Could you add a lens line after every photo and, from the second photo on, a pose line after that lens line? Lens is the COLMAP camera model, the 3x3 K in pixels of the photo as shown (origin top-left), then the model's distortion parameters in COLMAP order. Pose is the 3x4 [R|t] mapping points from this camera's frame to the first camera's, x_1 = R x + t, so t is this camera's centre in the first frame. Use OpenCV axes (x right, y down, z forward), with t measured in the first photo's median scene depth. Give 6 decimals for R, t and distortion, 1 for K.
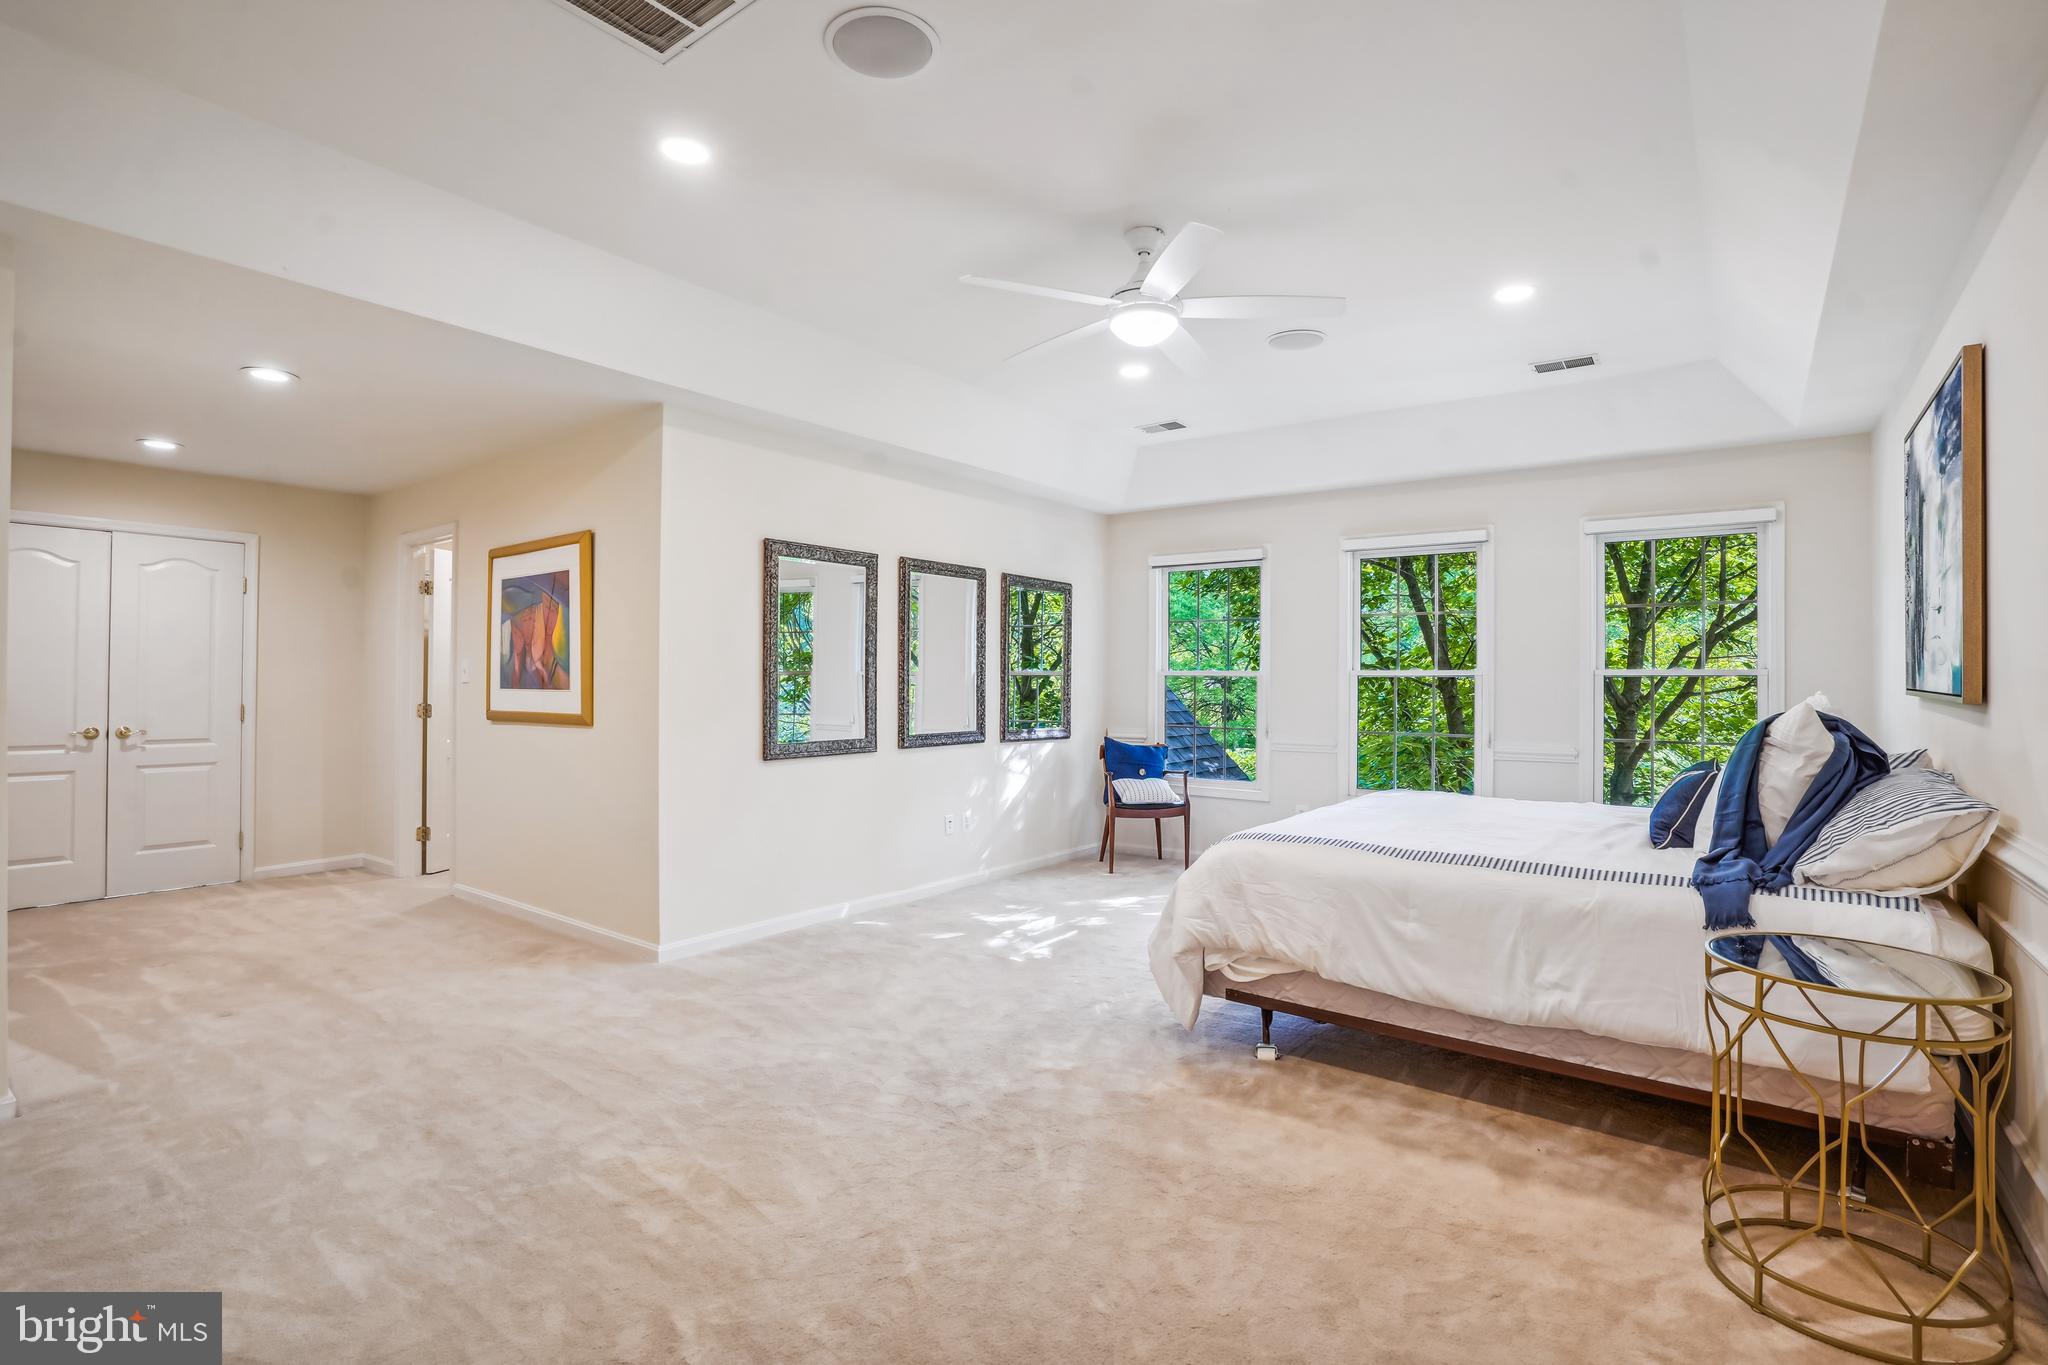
lens RADIAL K [[974.0, 0, 1024.2], [0, 974.0, 677.2], [0, 0, 1]] dist [-0.025886, 0.004483]
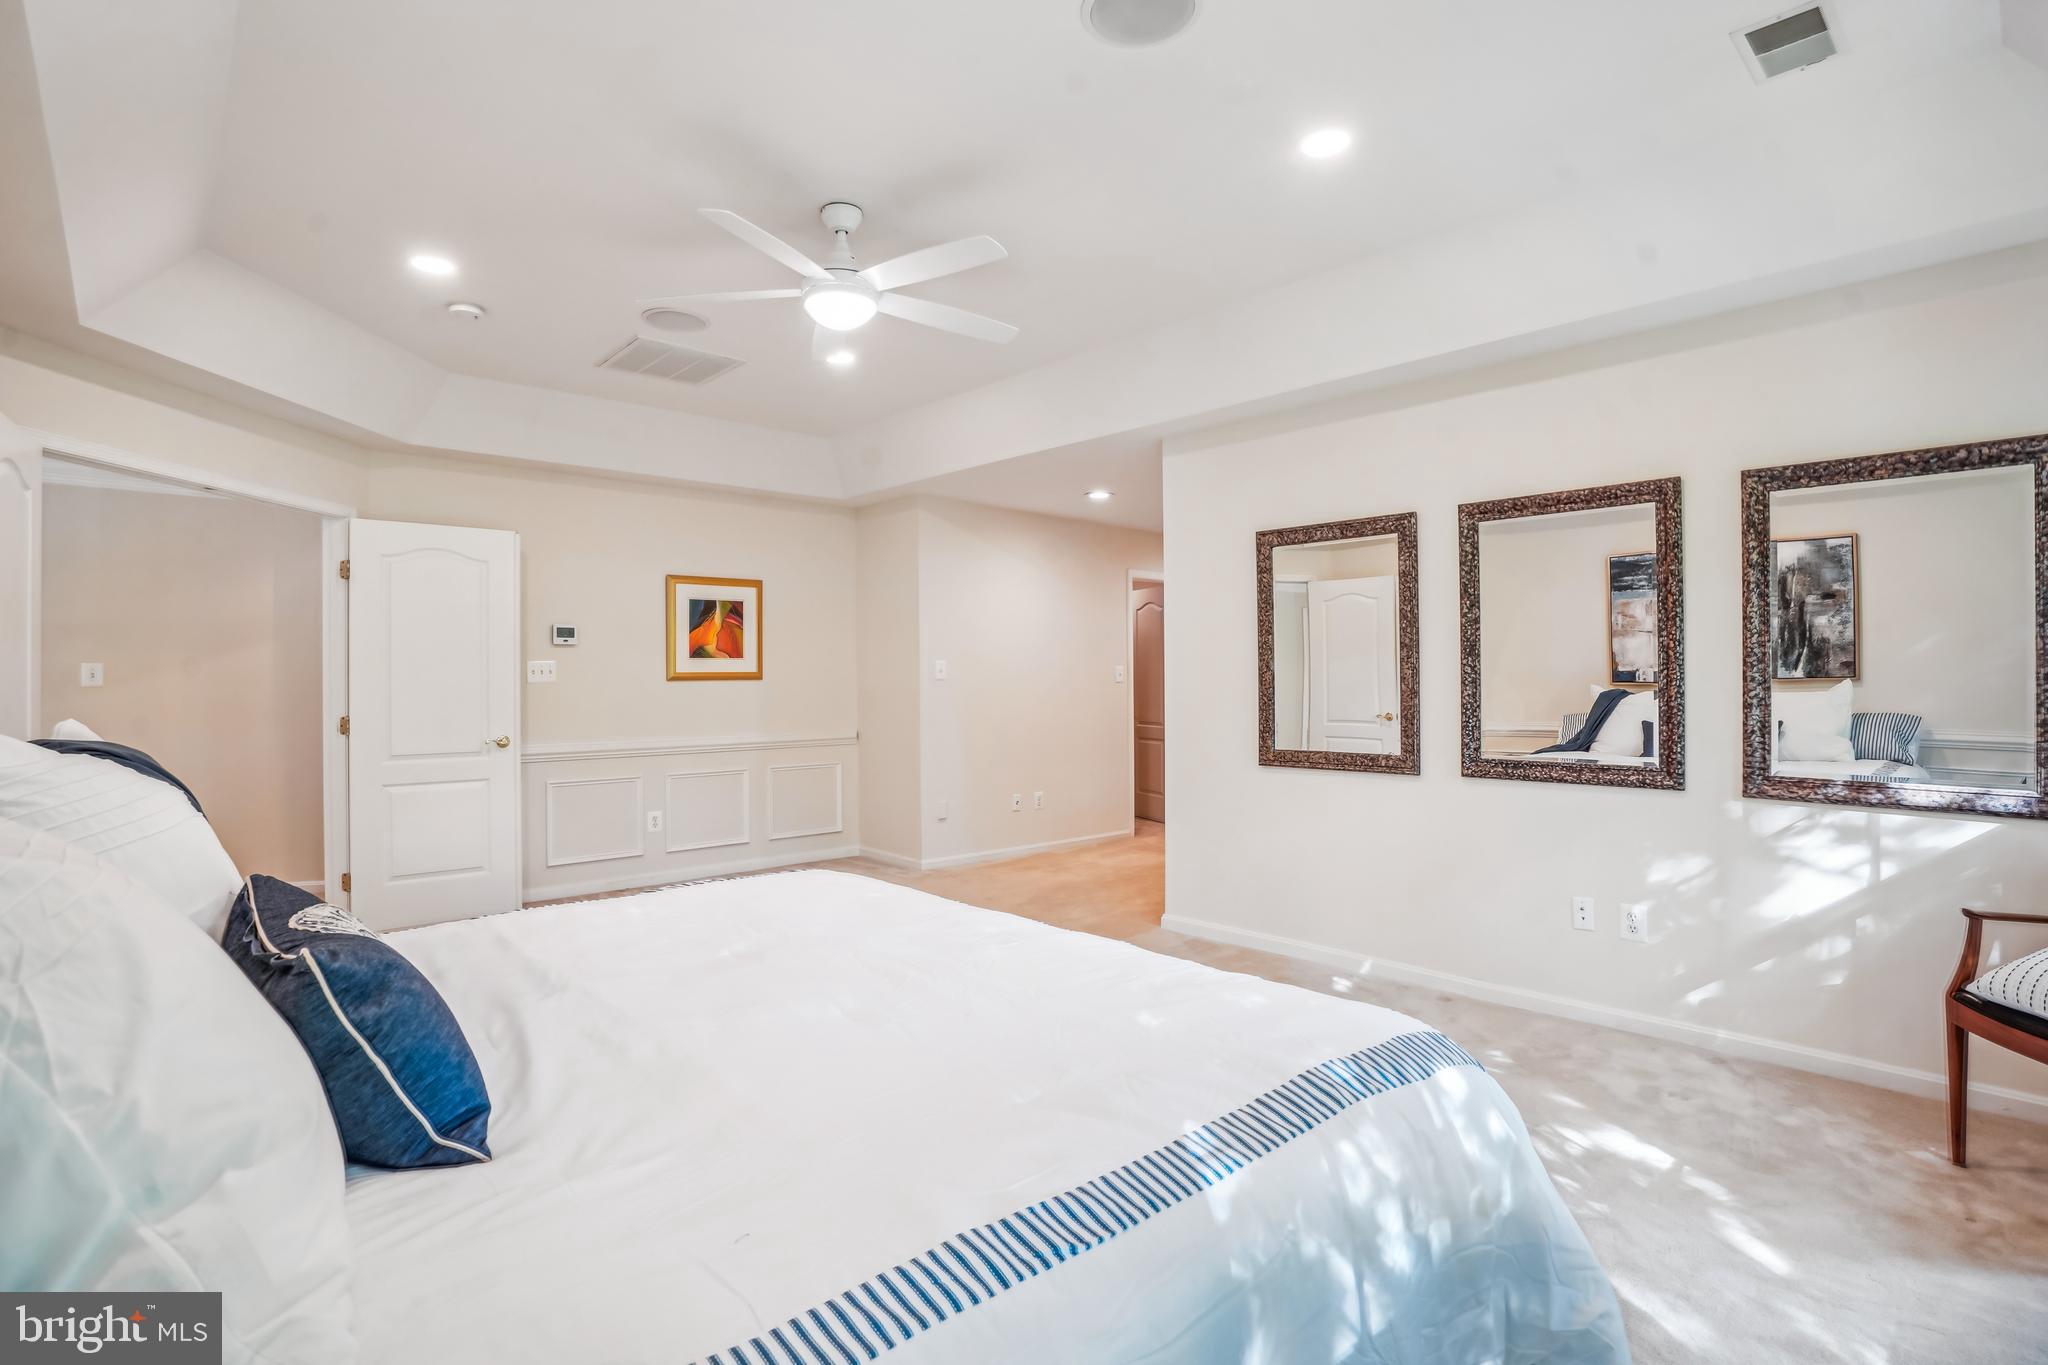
lens RADIAL K [[974.0, 0, 1024.1], [0, 974.0, 682.0], [0, 0, 1]] dist [-0.025886, 0.004483]
pose [[-0.152482, 0.000427, -0.988306, 0.631918], [0.007427, 0.999972, -0.000714, 0.002884], [0.988278, -0.007449, -0.152481, 0.813654]]
